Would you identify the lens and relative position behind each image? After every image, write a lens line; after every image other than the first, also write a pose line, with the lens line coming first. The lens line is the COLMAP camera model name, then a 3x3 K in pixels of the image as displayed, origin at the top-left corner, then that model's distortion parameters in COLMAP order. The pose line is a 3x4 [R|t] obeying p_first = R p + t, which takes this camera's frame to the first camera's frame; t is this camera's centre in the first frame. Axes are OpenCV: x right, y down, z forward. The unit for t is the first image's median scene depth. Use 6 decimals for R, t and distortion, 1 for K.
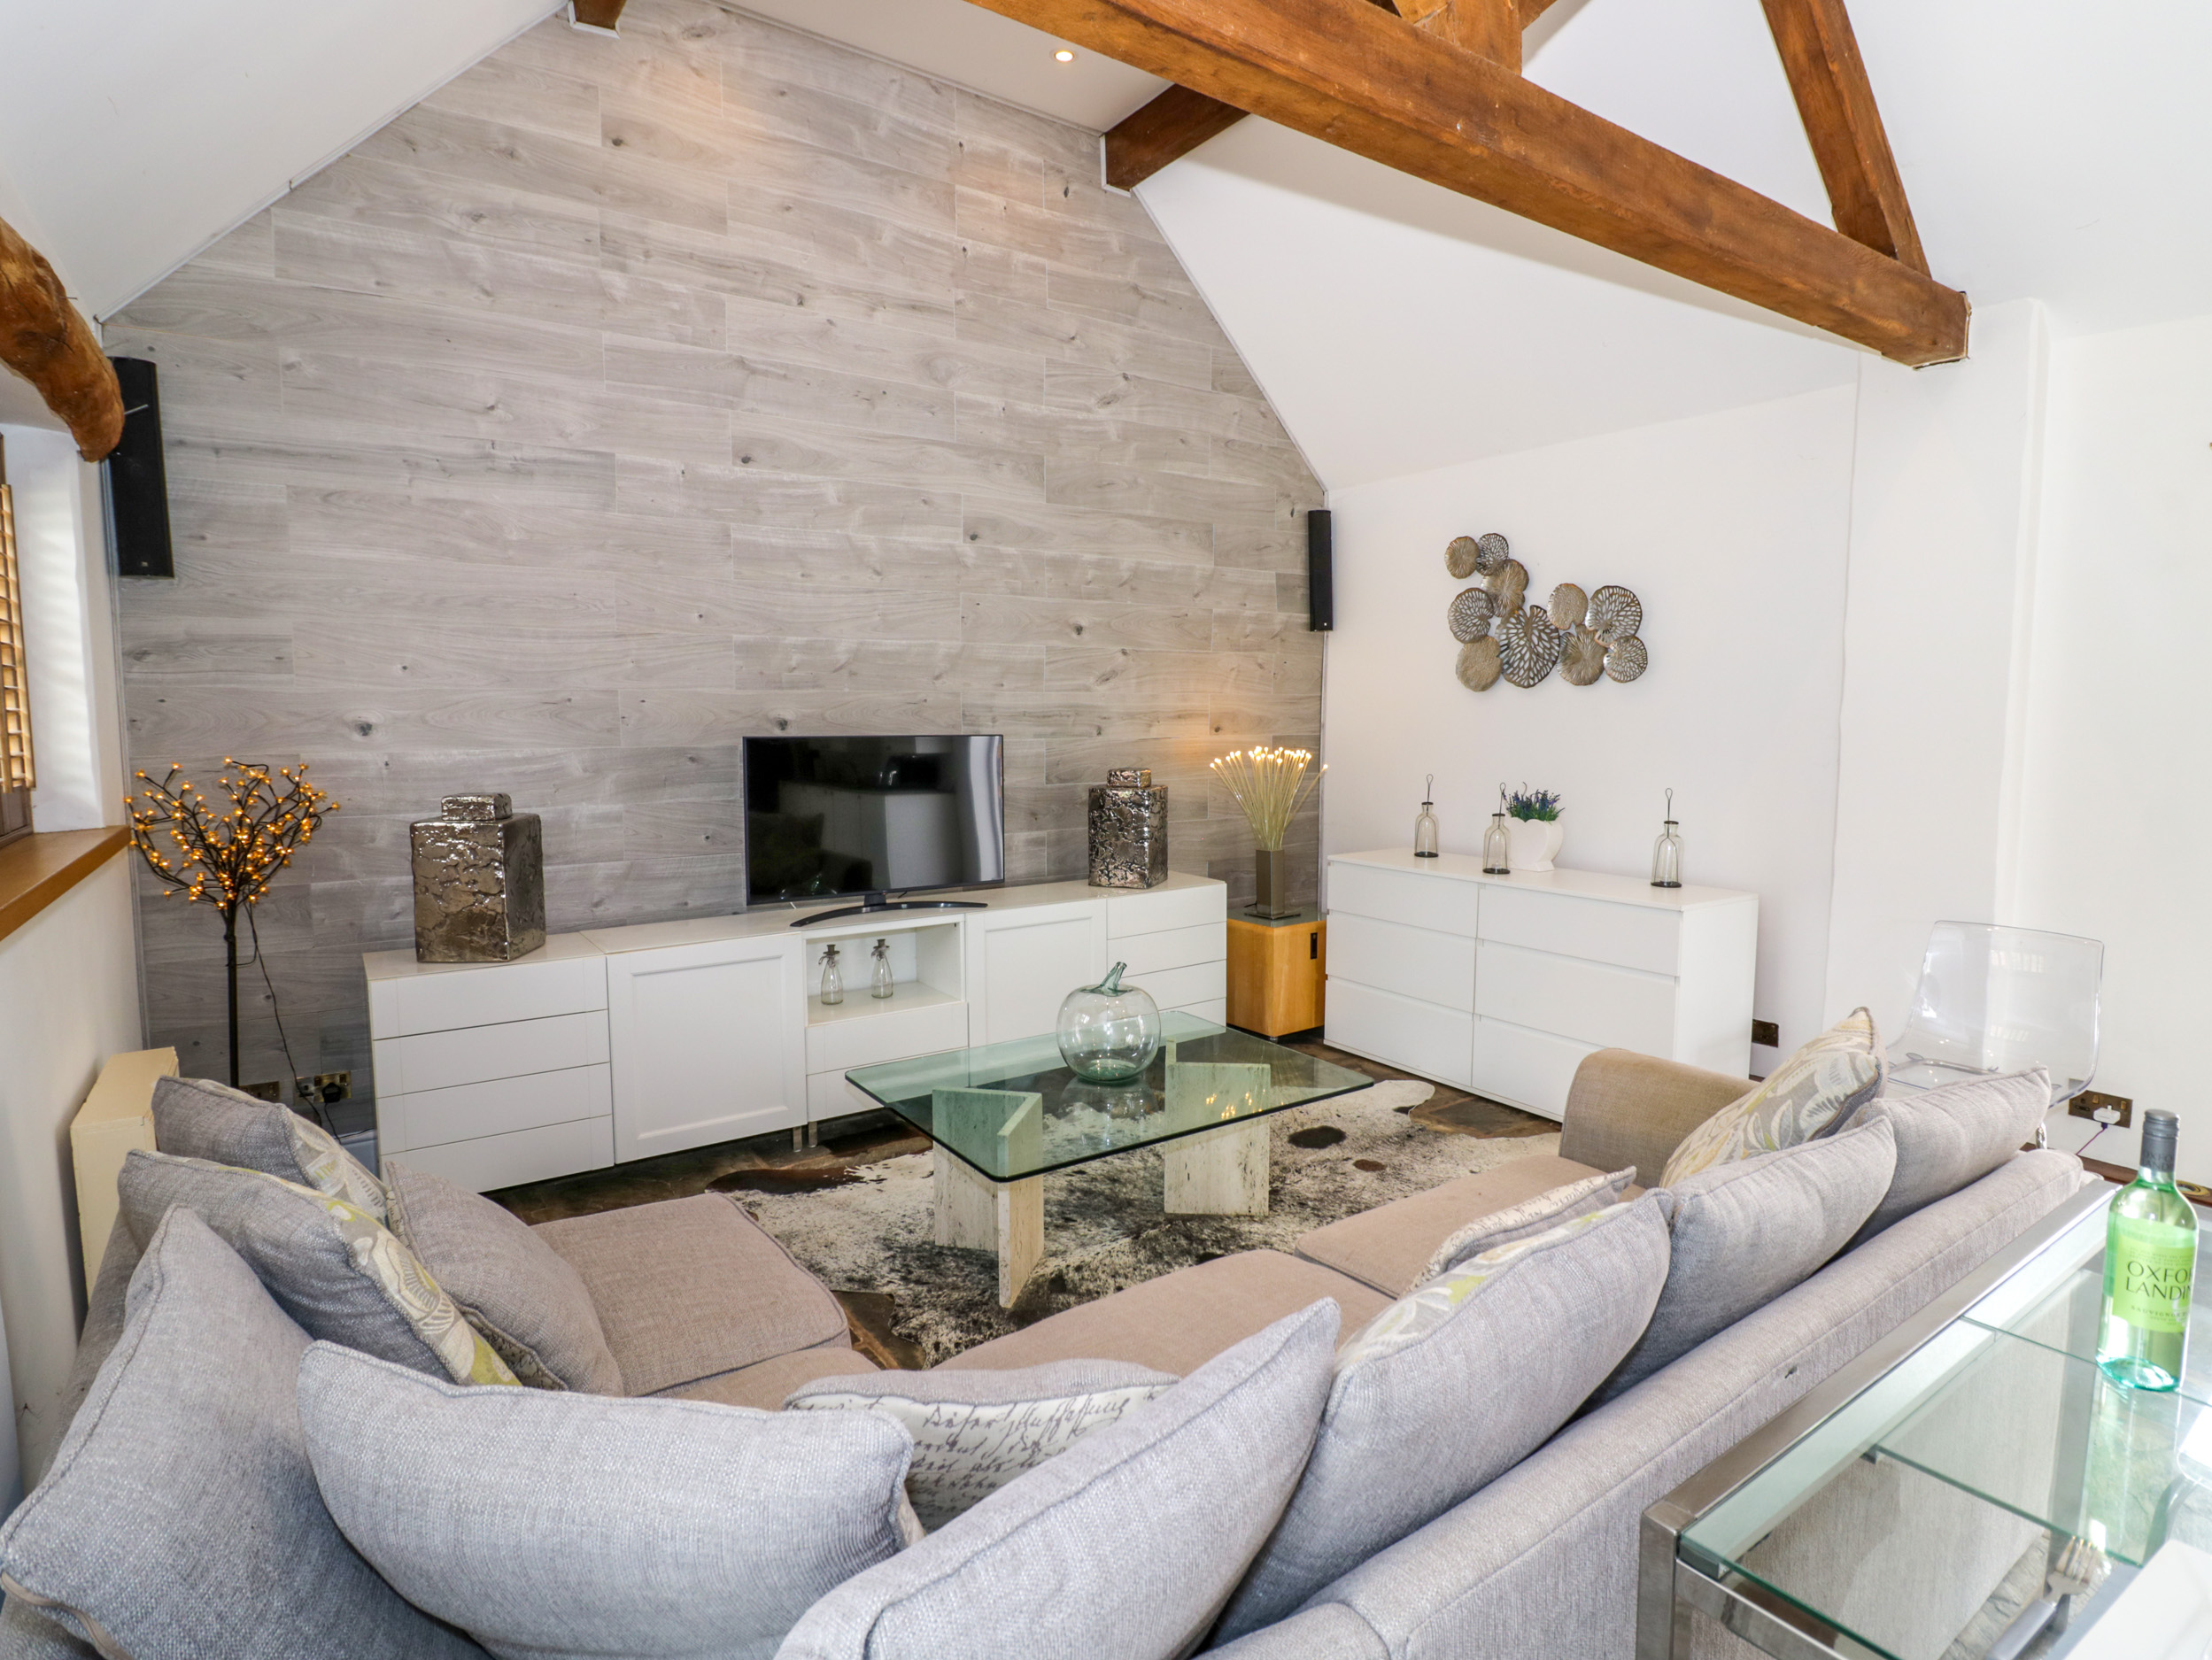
lens RADIAL K [[1173.9, 0, 1119.9], [0, 1173.9, 813.2], [0, 0, 1]] dist [0.001933, -0.014226]
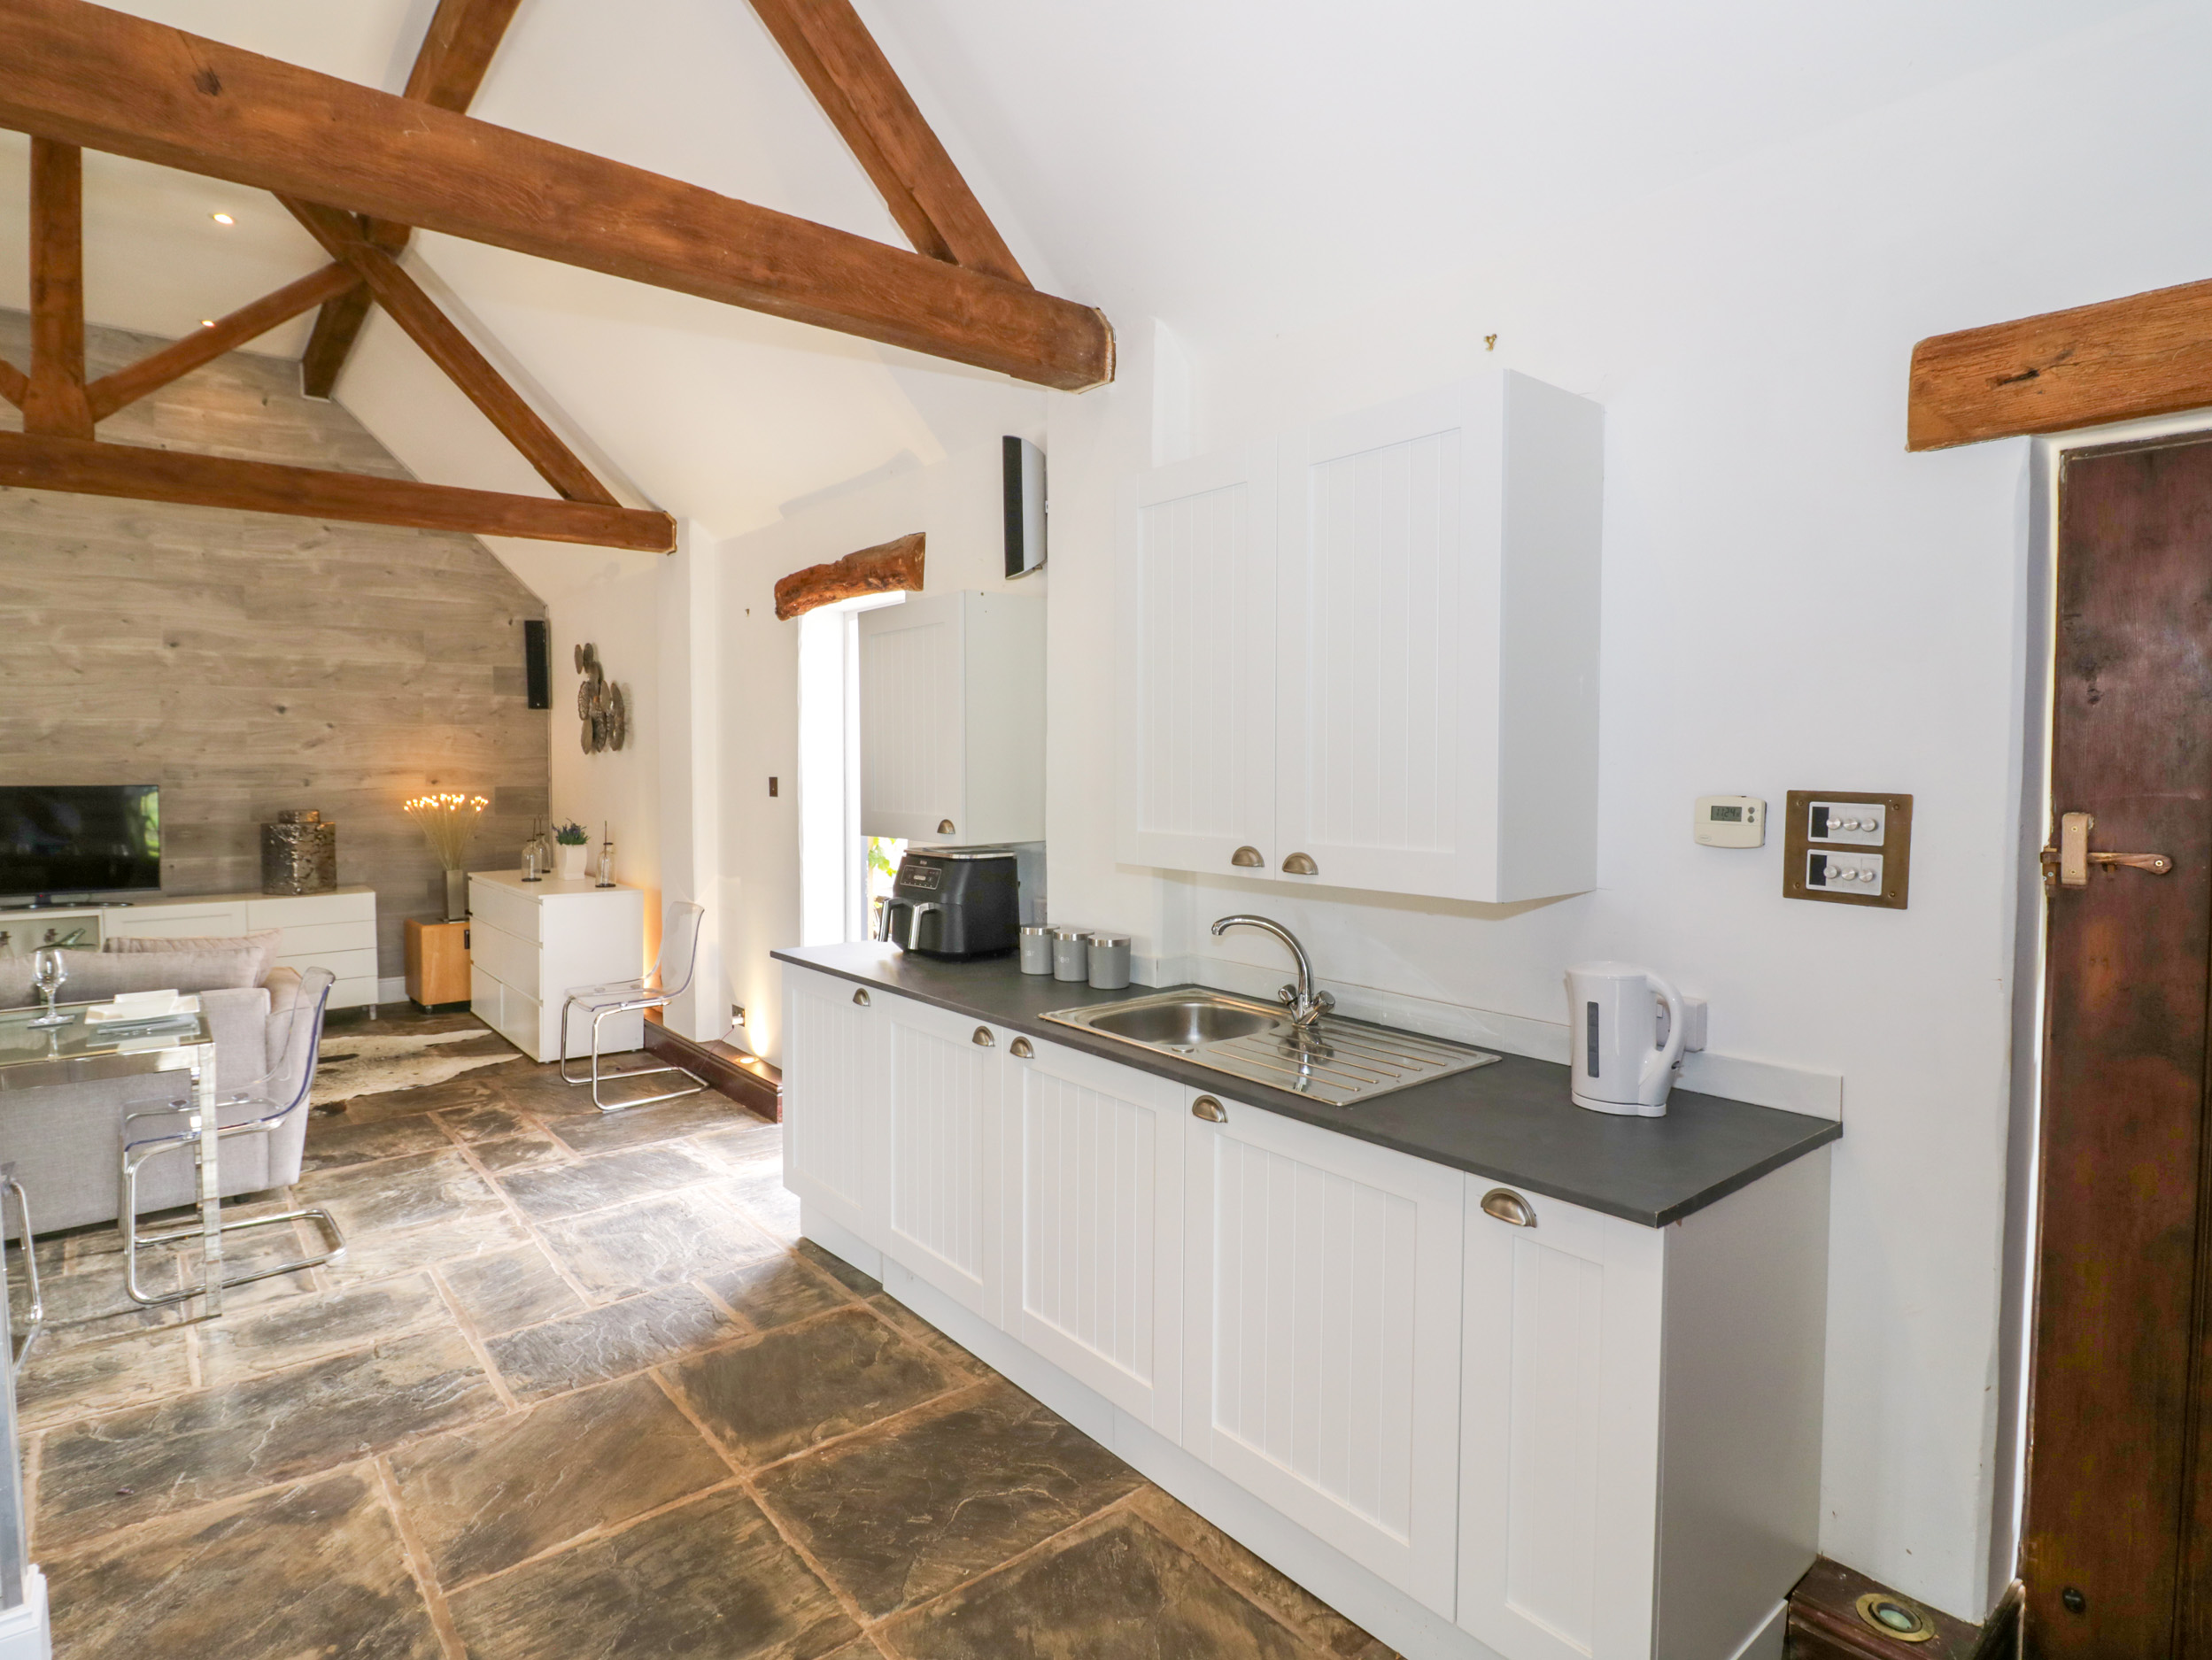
lens RADIAL K [[1173.9, 0, 1117.7], [0, 1173.9, 809.1], [0, 0, 1]] dist [0.001933, -0.014226]
pose [[0.996625, -0.002690, 0.082049, 0.935687], [0.007008, 0.998602, -0.052385, 0.044140], [-0.081793, 0.052783, 0.995251, -0.497067]]
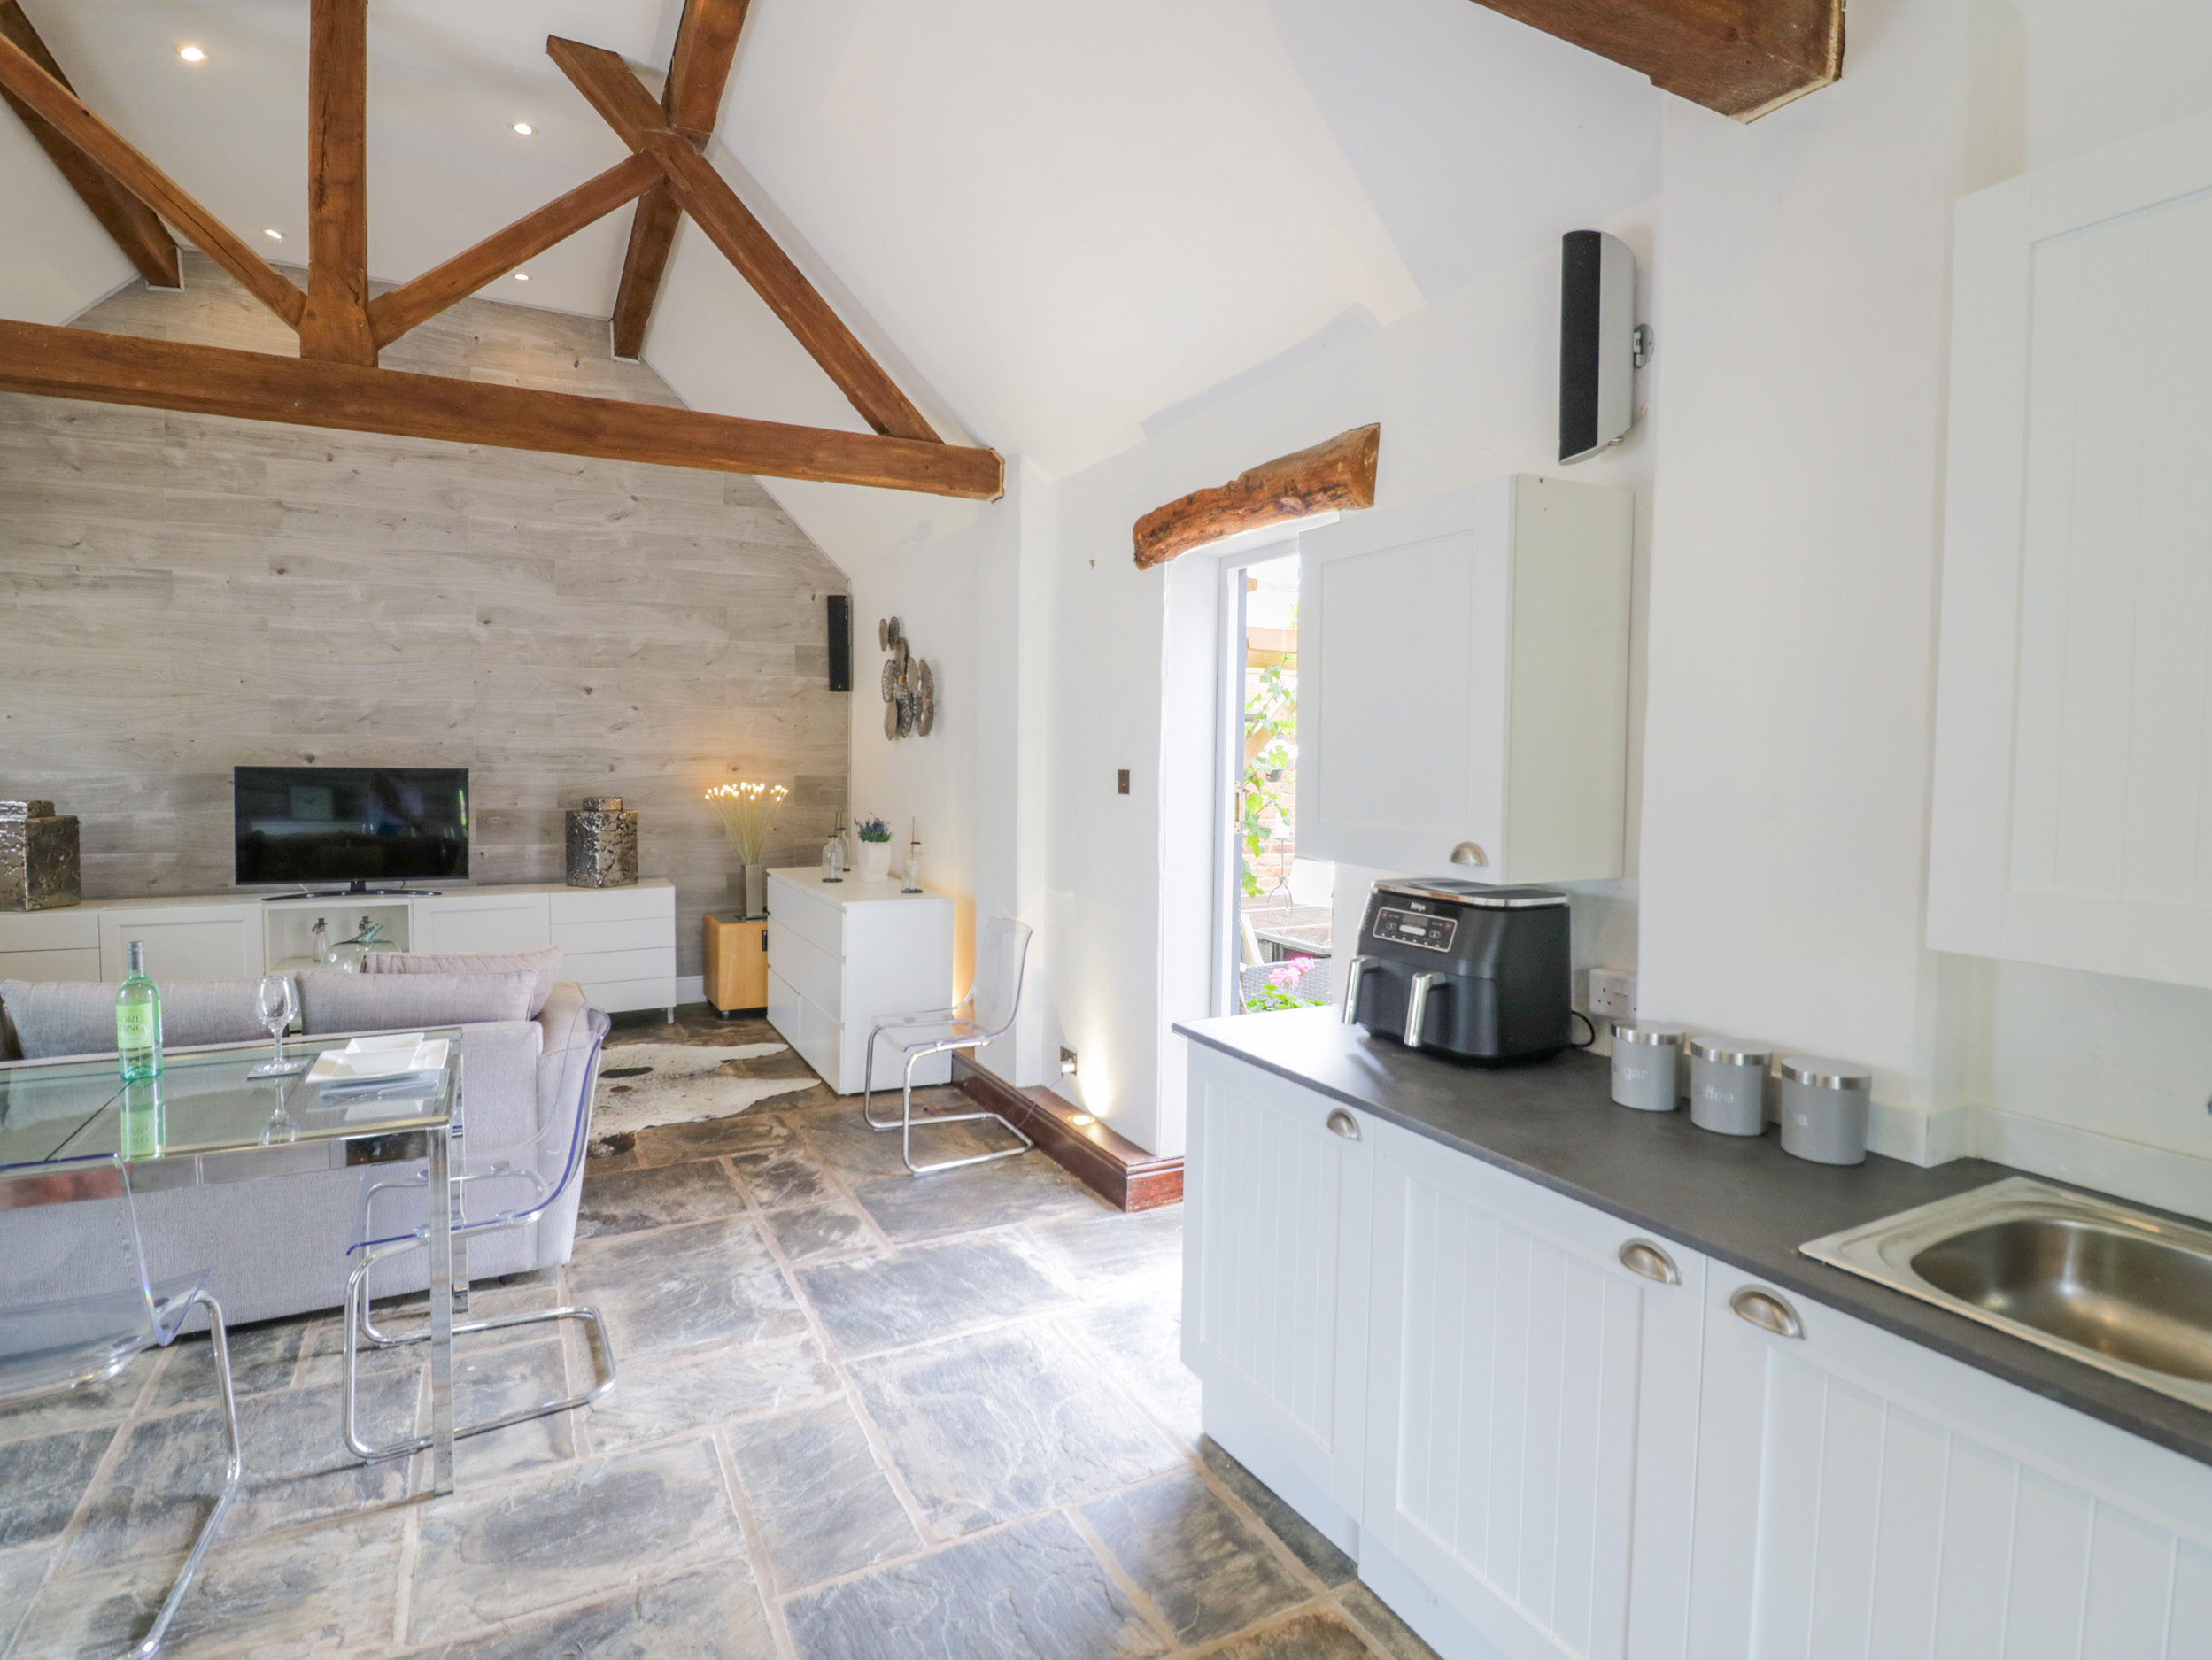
lens RADIAL K [[1173.9, 0, 1124.5], [0, 1173.9, 811.7], [0, 0, 1]] dist [0.001933, -0.014226]
pose [[0.991888, 0.017921, -0.125845, 0.814737], [-0.023499, 0.998799, -0.042982, 0.022837], [0.124923, 0.045590, 0.991118, -0.238956]]
